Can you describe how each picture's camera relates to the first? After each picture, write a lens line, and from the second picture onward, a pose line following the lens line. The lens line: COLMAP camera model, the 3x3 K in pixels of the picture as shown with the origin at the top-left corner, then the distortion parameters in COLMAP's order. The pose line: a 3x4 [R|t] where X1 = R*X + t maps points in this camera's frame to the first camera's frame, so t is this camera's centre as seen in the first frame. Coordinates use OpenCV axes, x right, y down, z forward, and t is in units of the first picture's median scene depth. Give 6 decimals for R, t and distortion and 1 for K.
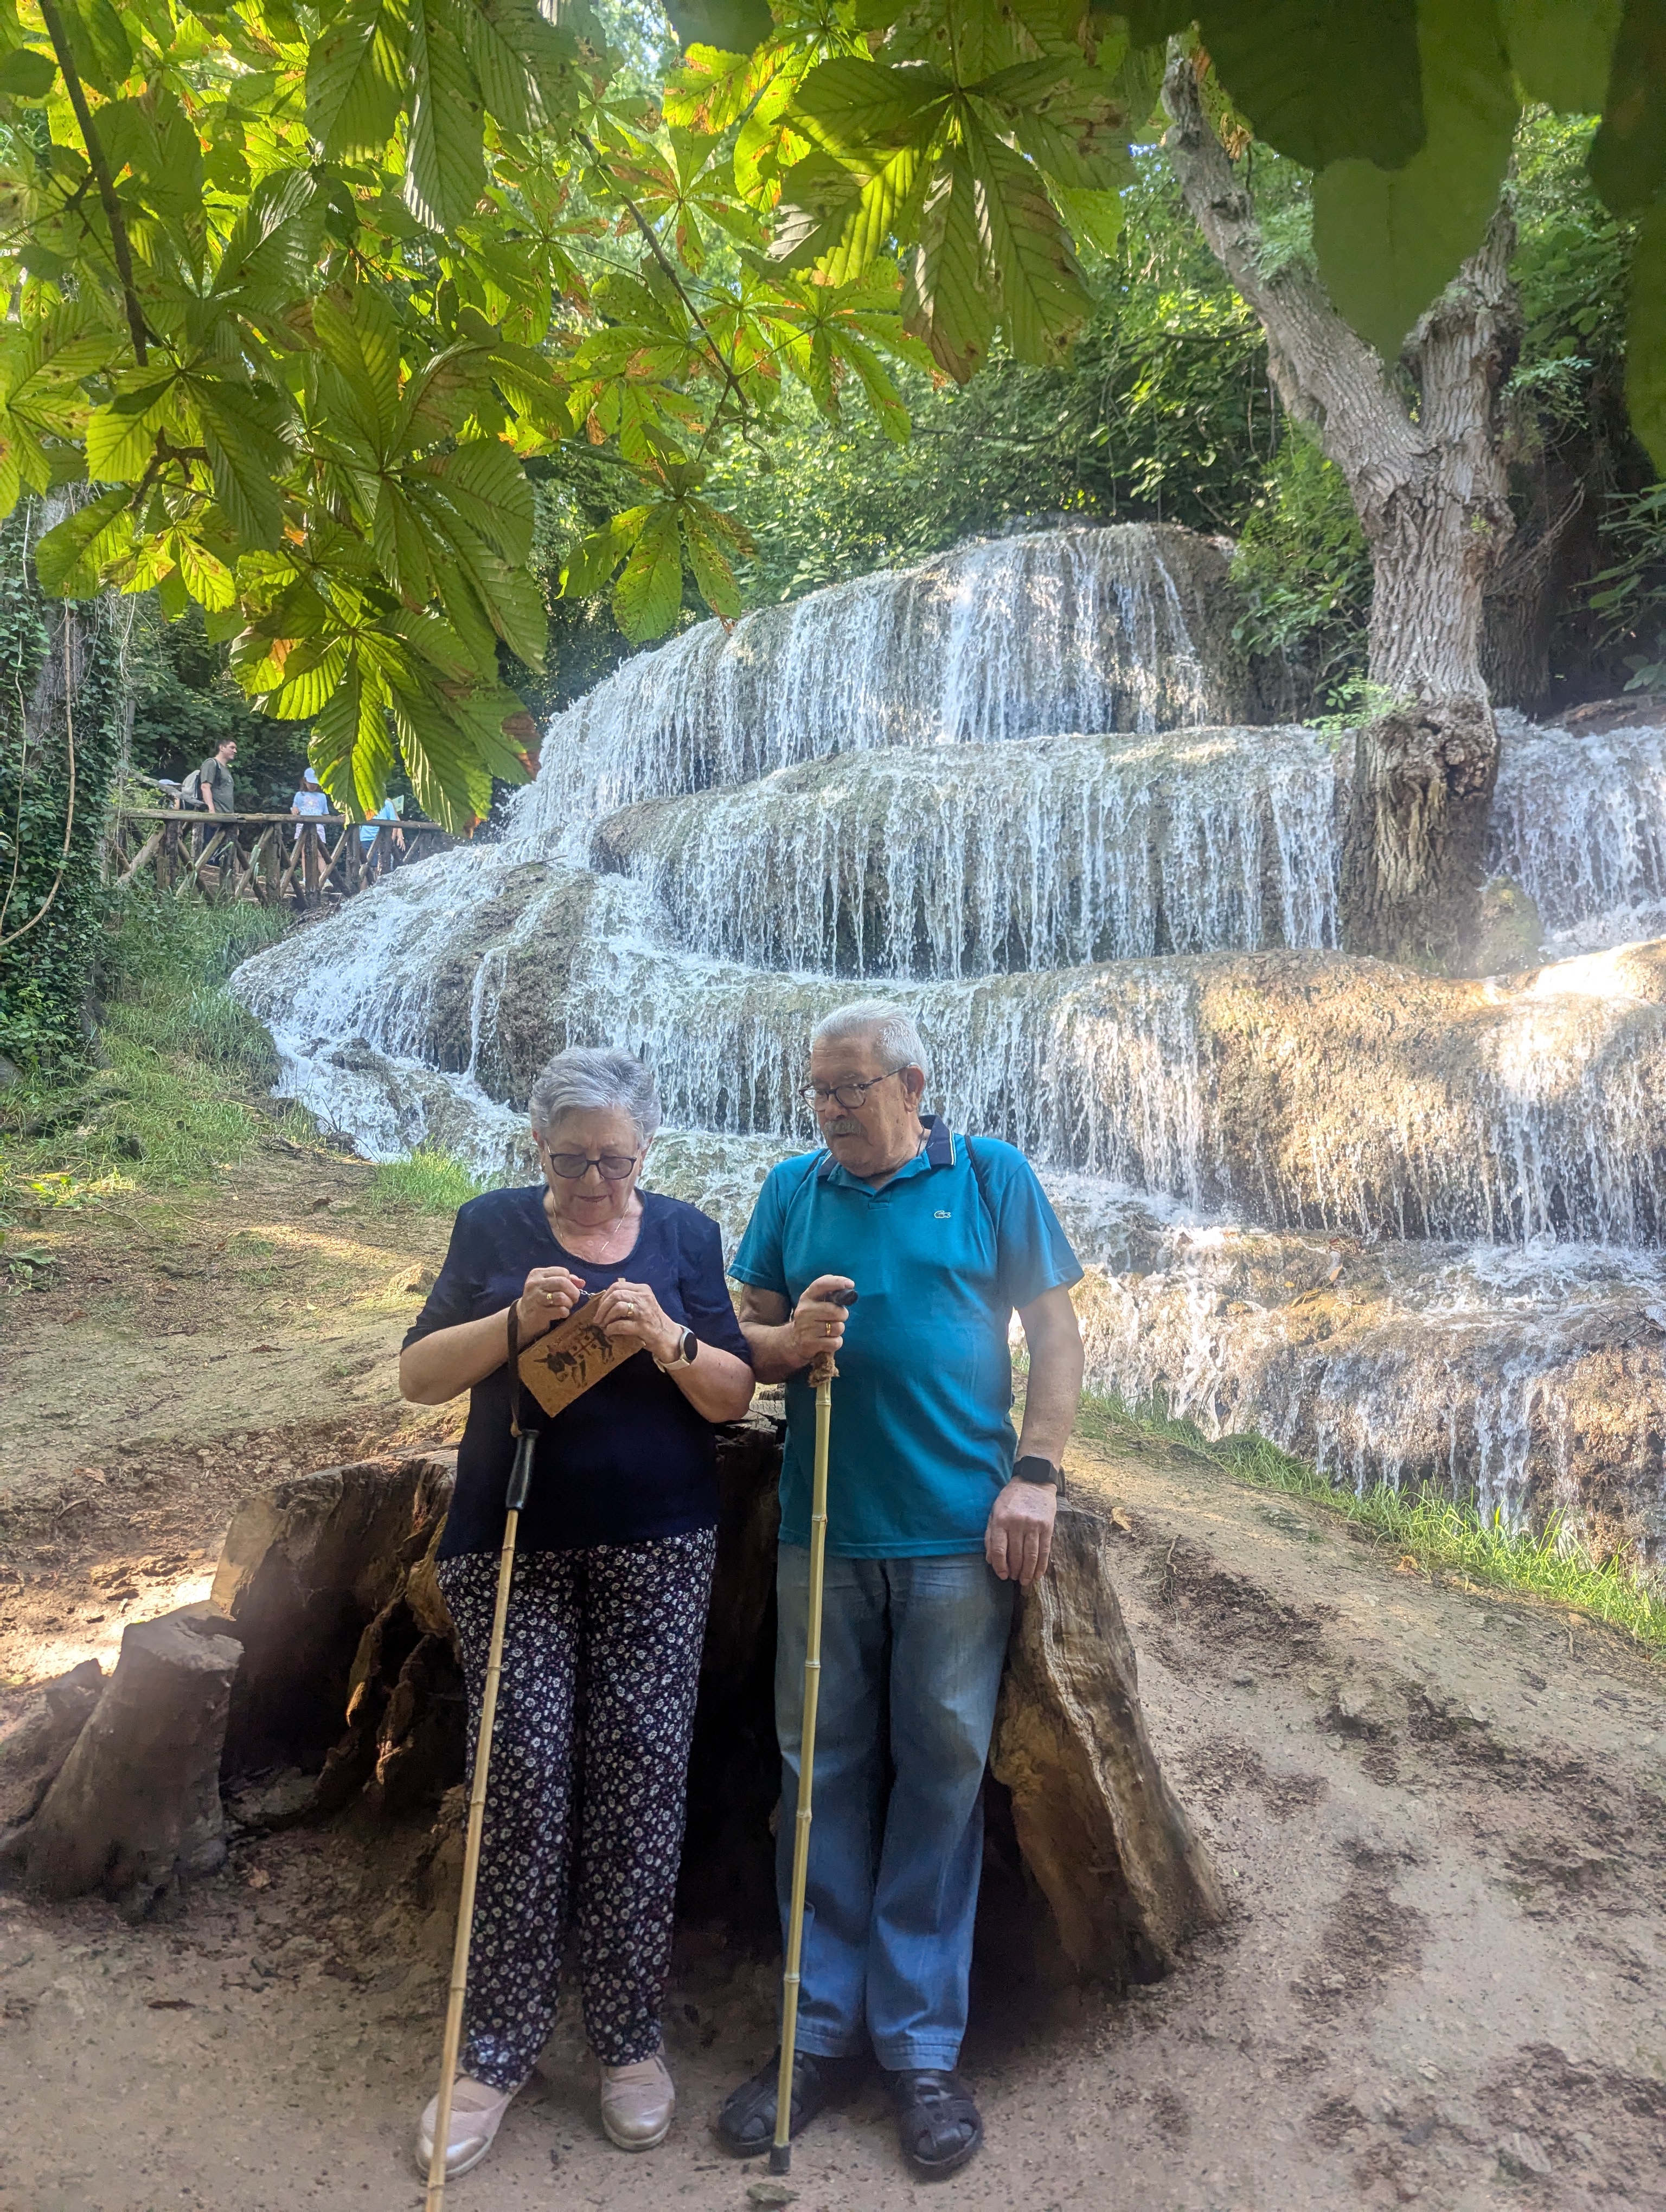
lens RADIAL K [[1517.7, 0, 850.2], [0, 1517.7, 1092.9], [0, 0, 1]] dist [0.034055, -0.019131]
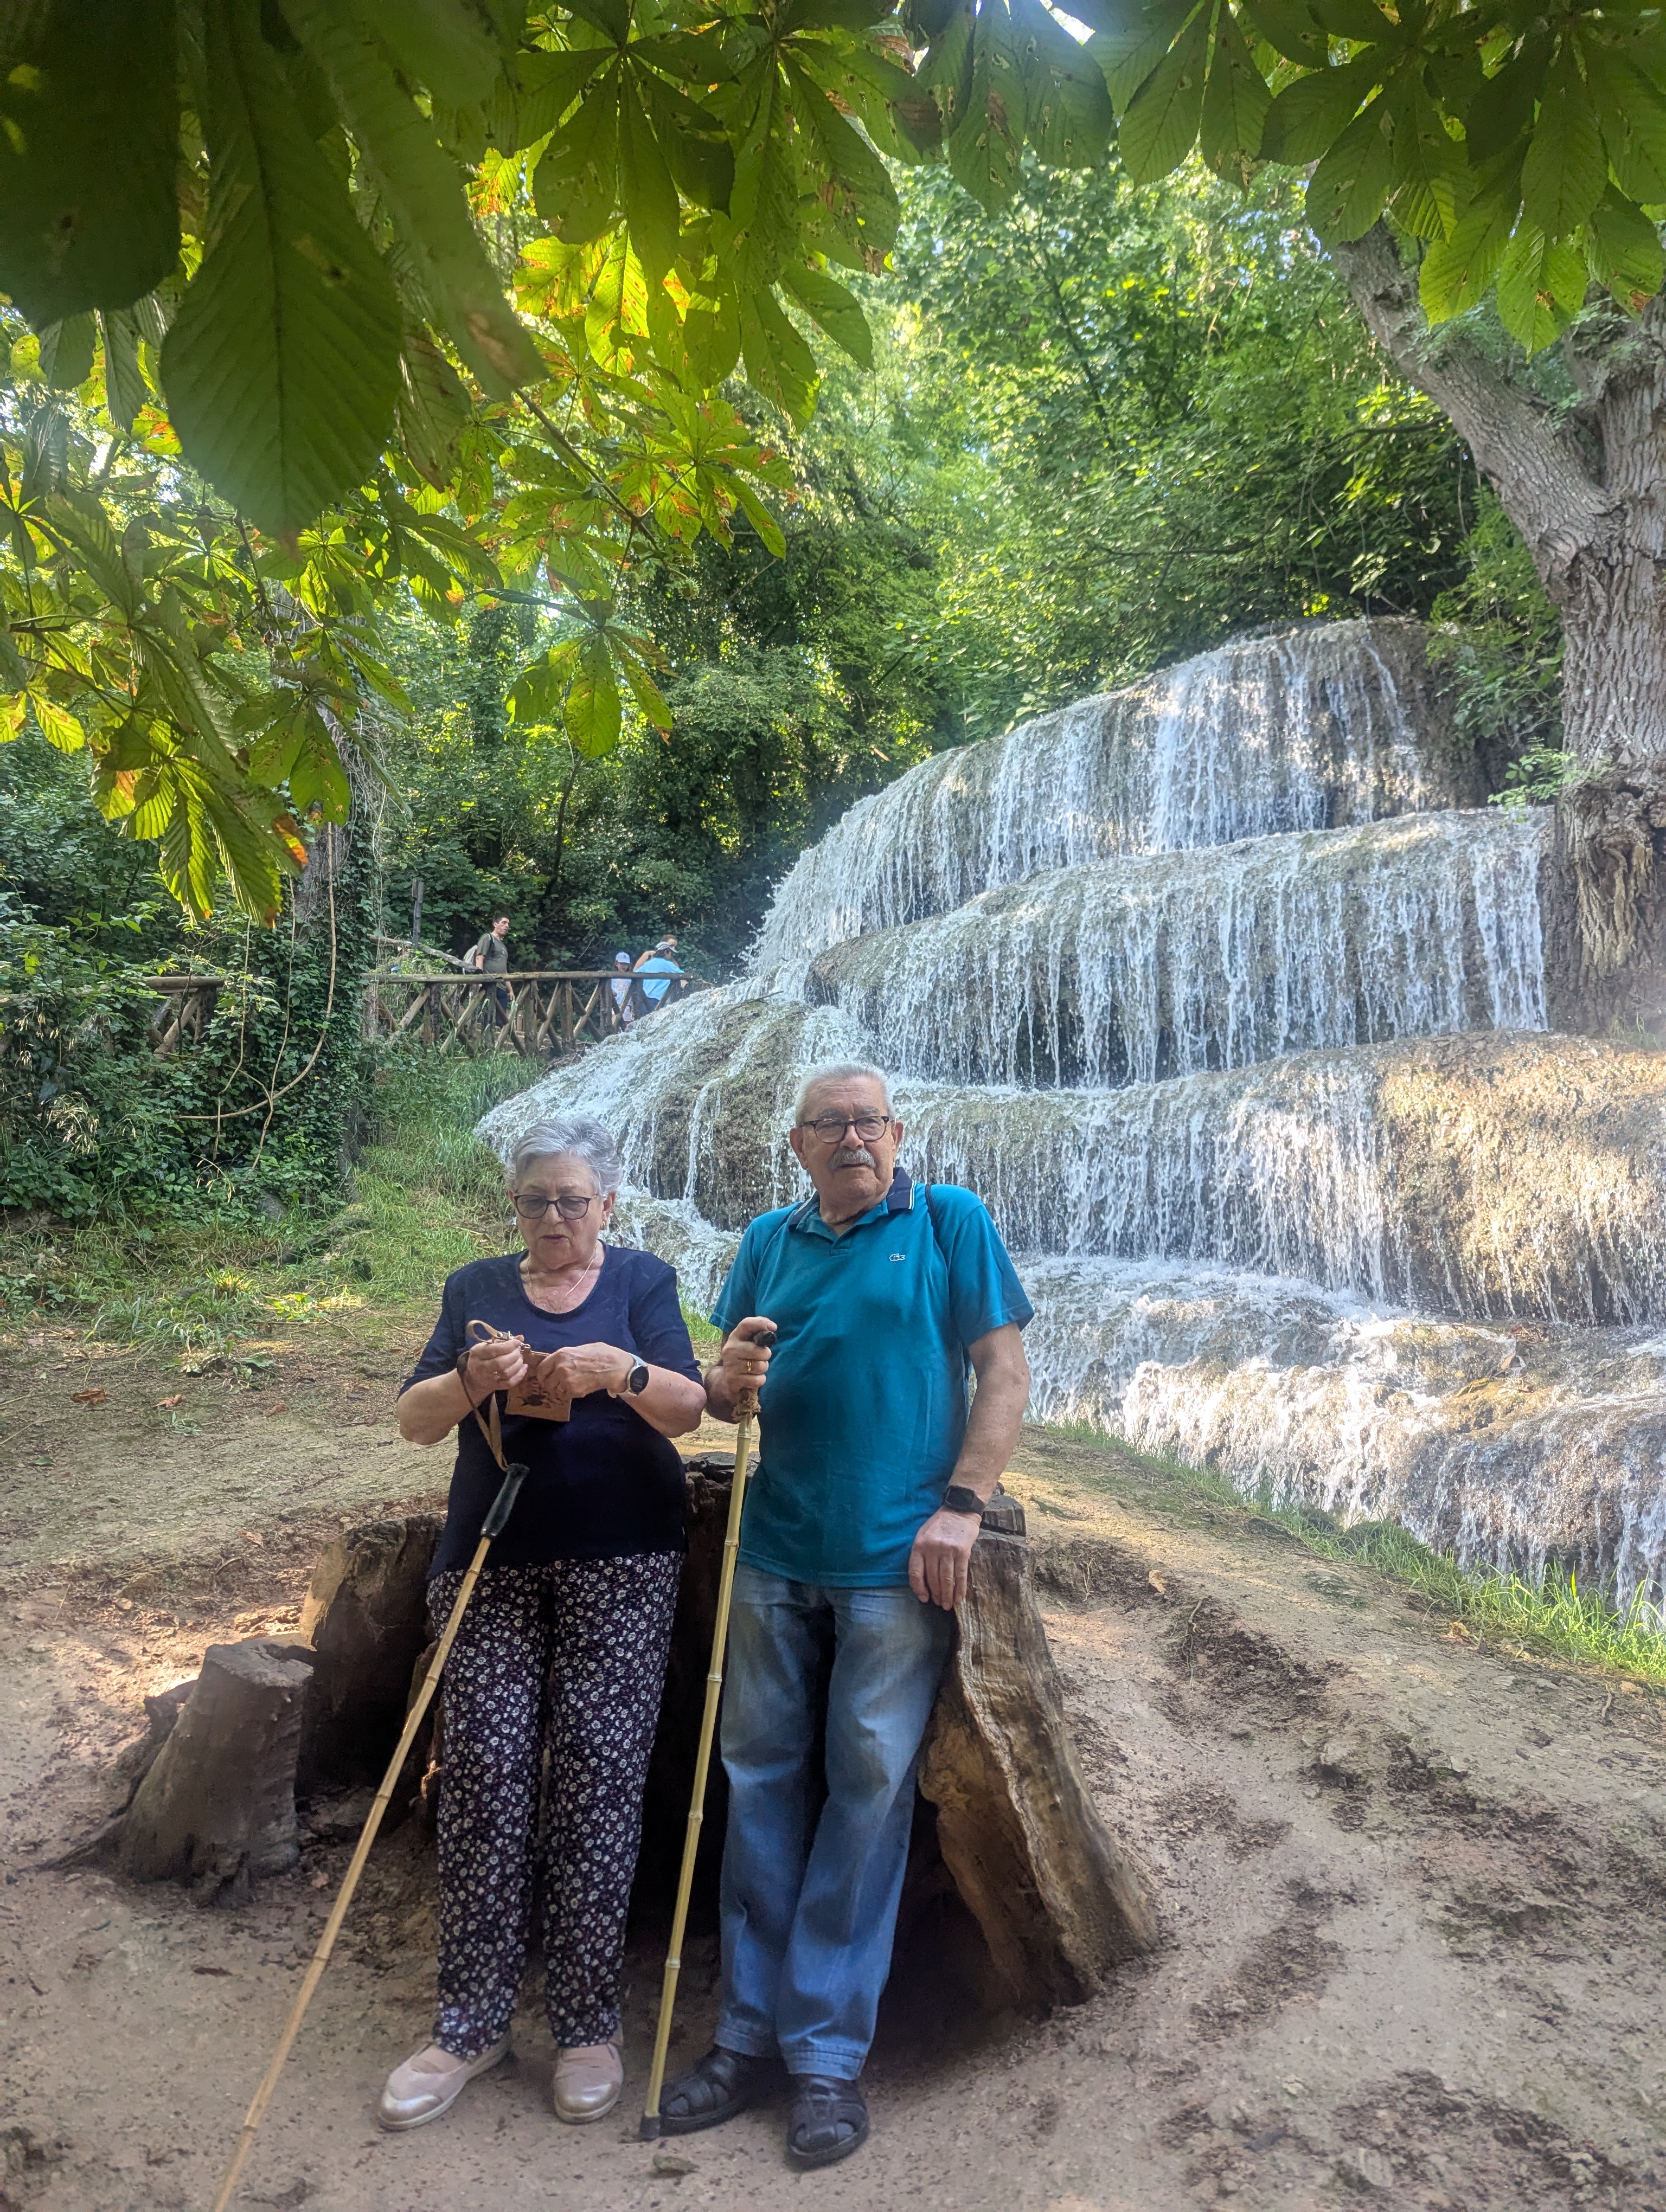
lens RADIAL K [[1517.7, 0, 839.8], [0, 1517.7, 1133.9], [0, 0, 1]] dist [0.034055, -0.019131]
pose [[0.979312, -0.047207, -0.196771, 0.175806], [0.034907, 0.997241, -0.065516, 0.042174], [0.199320, 0.057292, 0.978258, -0.038130]]
